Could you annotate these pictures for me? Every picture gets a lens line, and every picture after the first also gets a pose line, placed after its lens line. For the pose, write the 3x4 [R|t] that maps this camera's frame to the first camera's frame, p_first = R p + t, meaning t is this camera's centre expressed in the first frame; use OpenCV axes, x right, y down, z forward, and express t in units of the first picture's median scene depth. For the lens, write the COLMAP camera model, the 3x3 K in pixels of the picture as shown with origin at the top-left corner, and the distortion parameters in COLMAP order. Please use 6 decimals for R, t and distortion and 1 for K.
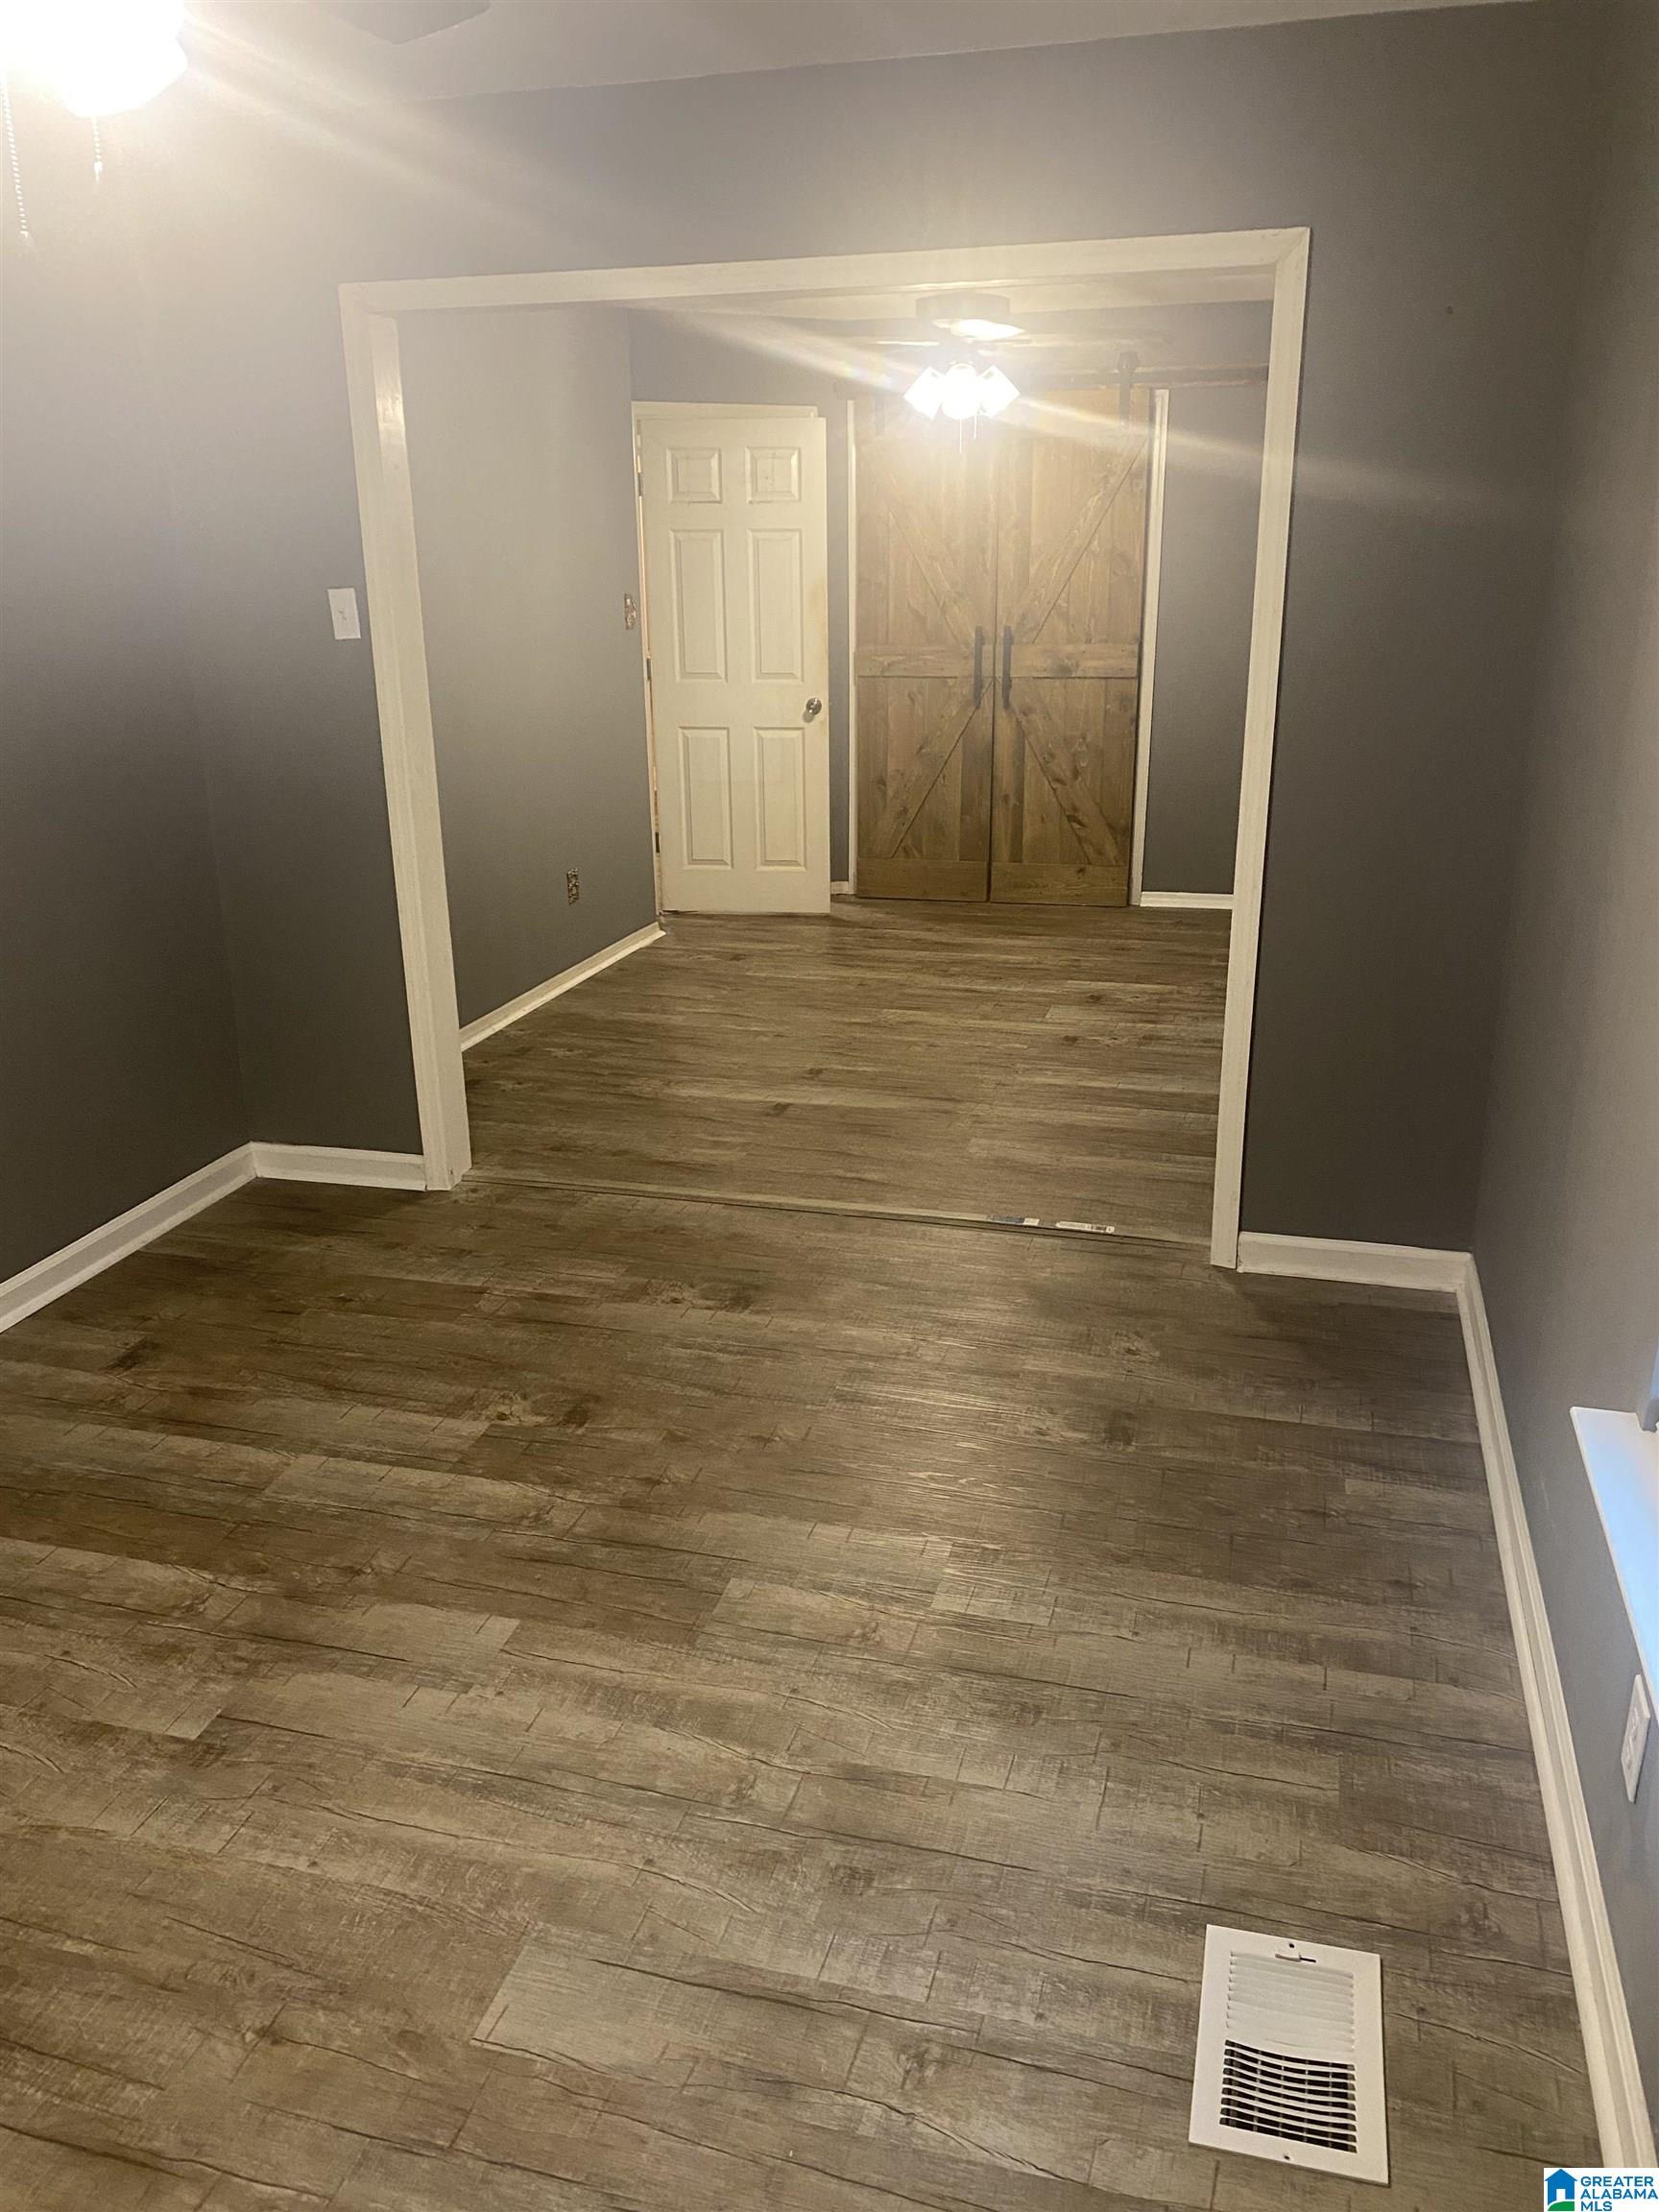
lens RADIAL K [[1674.4, 0, 831.4], [0, 1674.4, 1107.2], [0, 0, 1]] dist [0.008296, -0.000964]
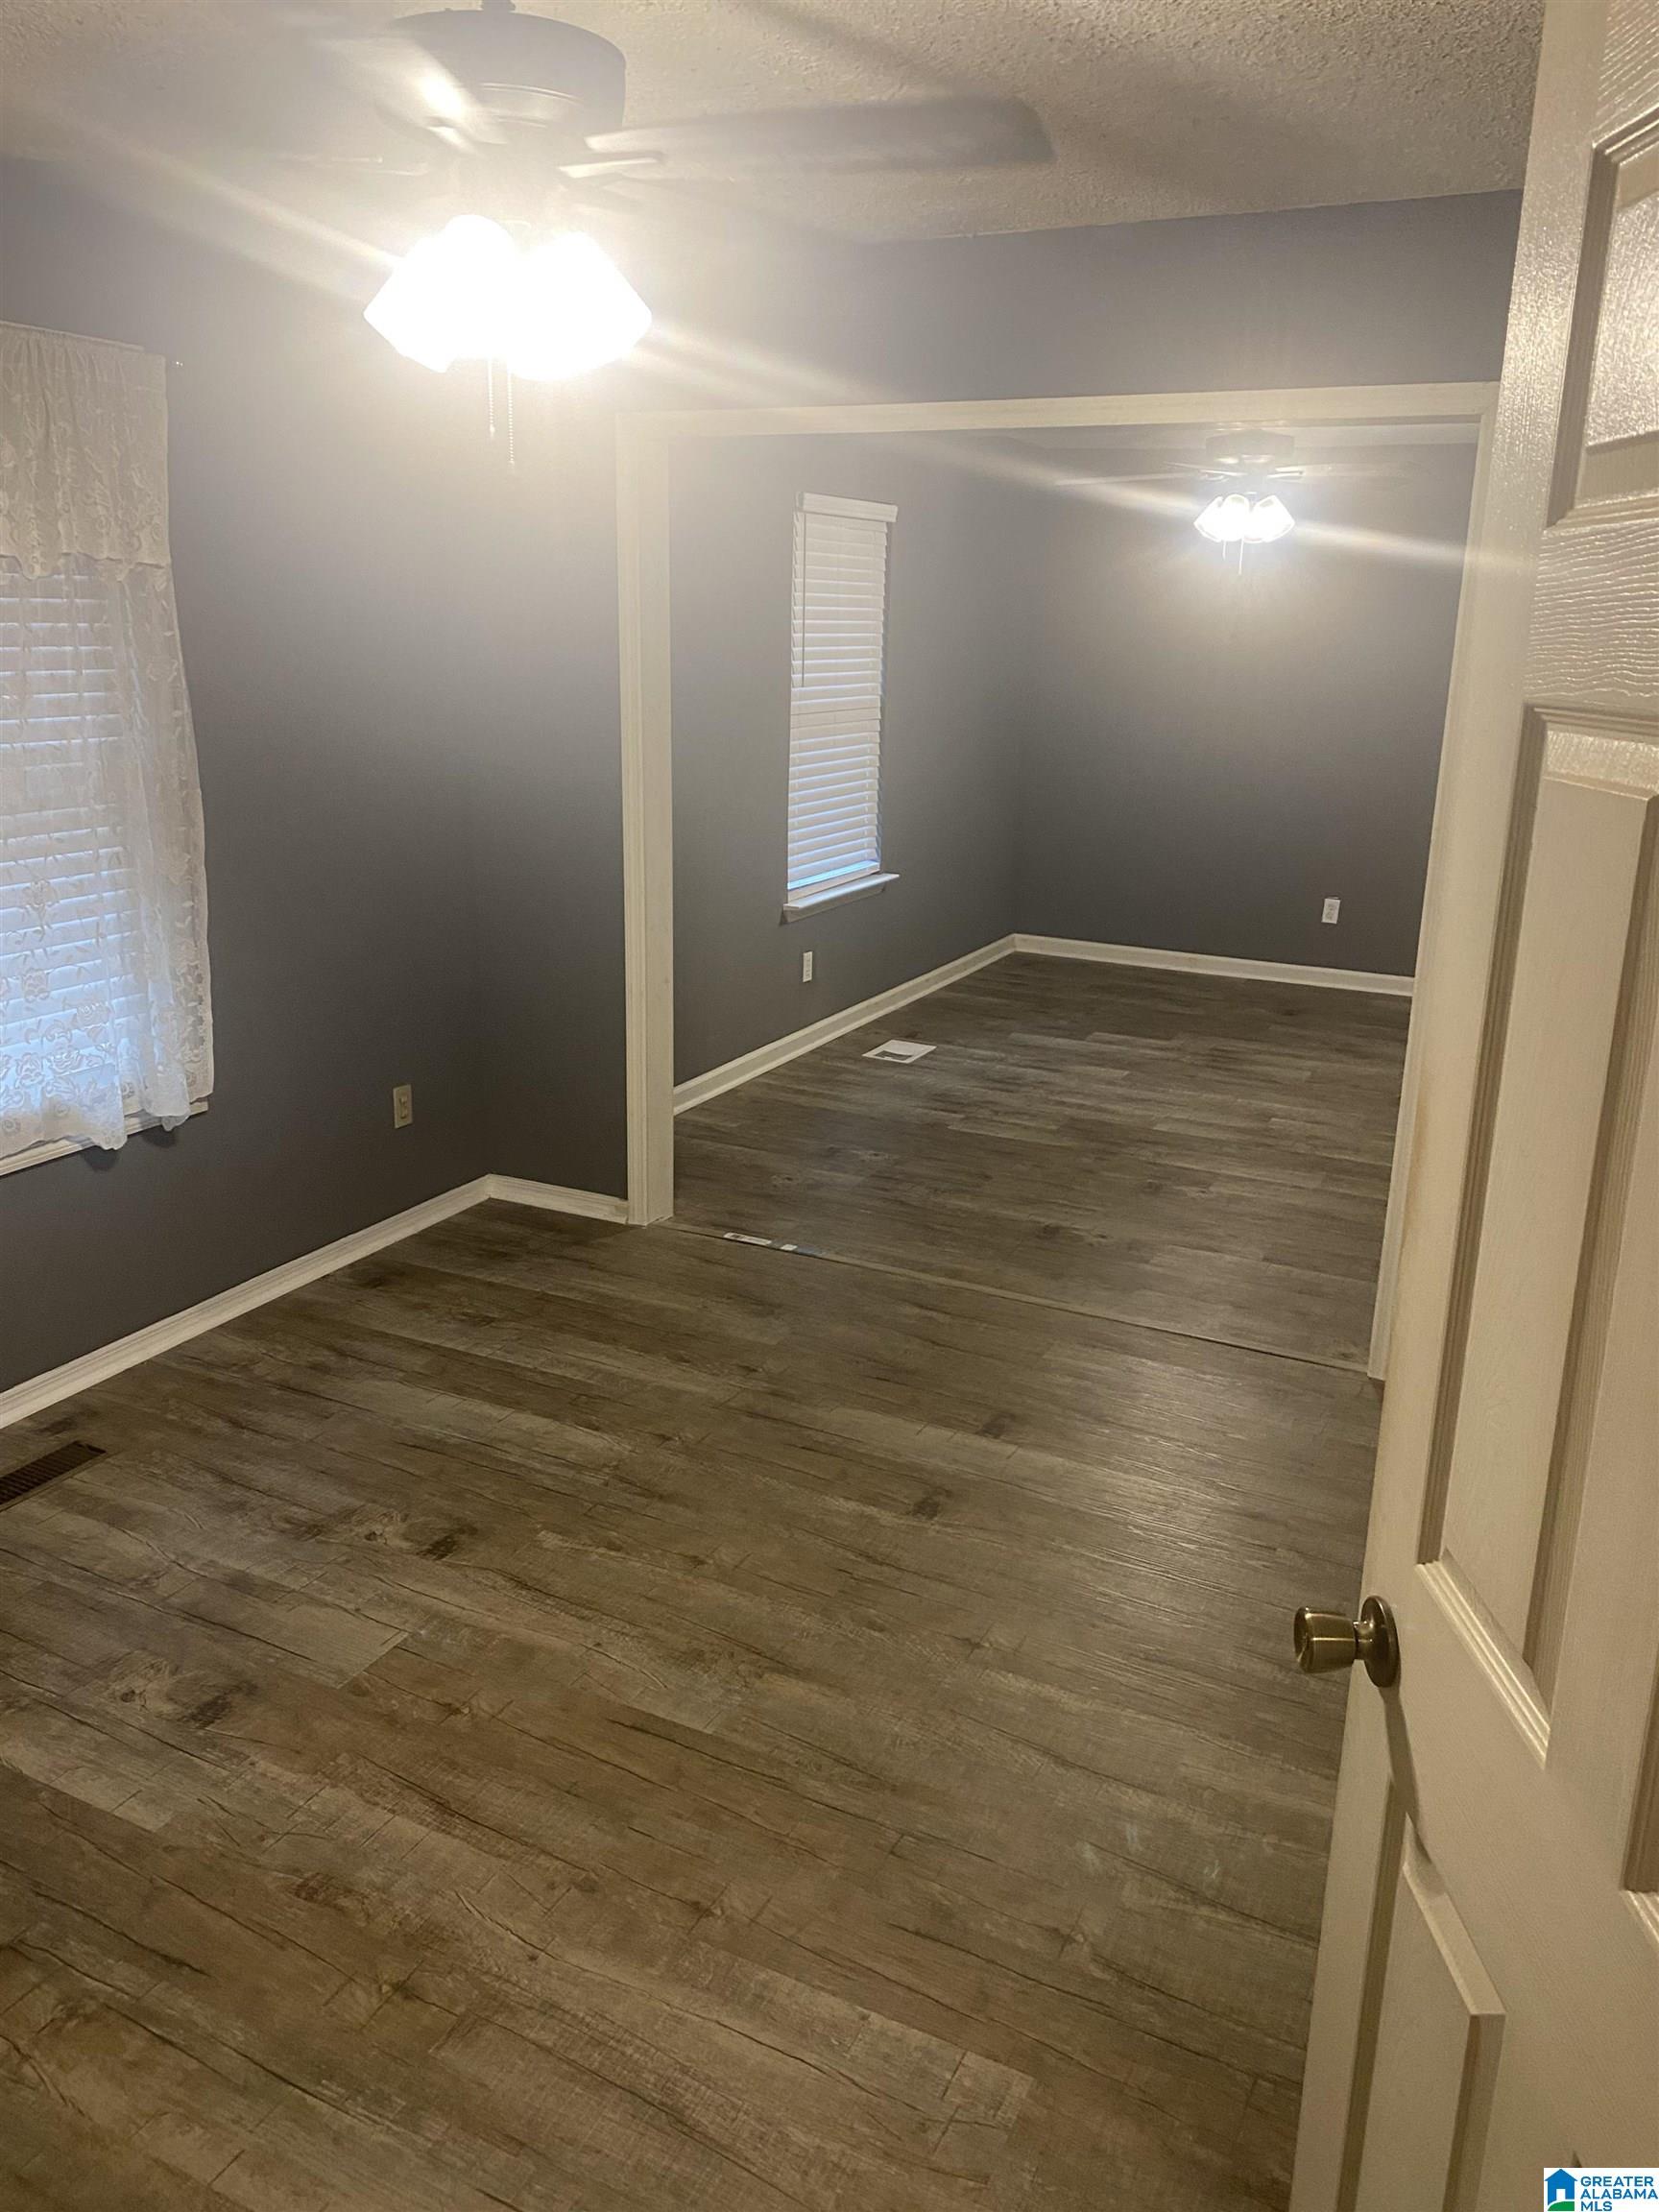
lens RADIAL K [[1674.4, 0, 825.8], [0, 1674.4, 1105.4], [0, 0, 1]] dist [0.008296, -0.000964]
pose [[-0.983622, -0.046182, 0.174226, -0.074685], [0.059934, 0.827815, 0.557790, -0.496317], [-0.169987, 0.559097, -0.811489, 1.452146]]
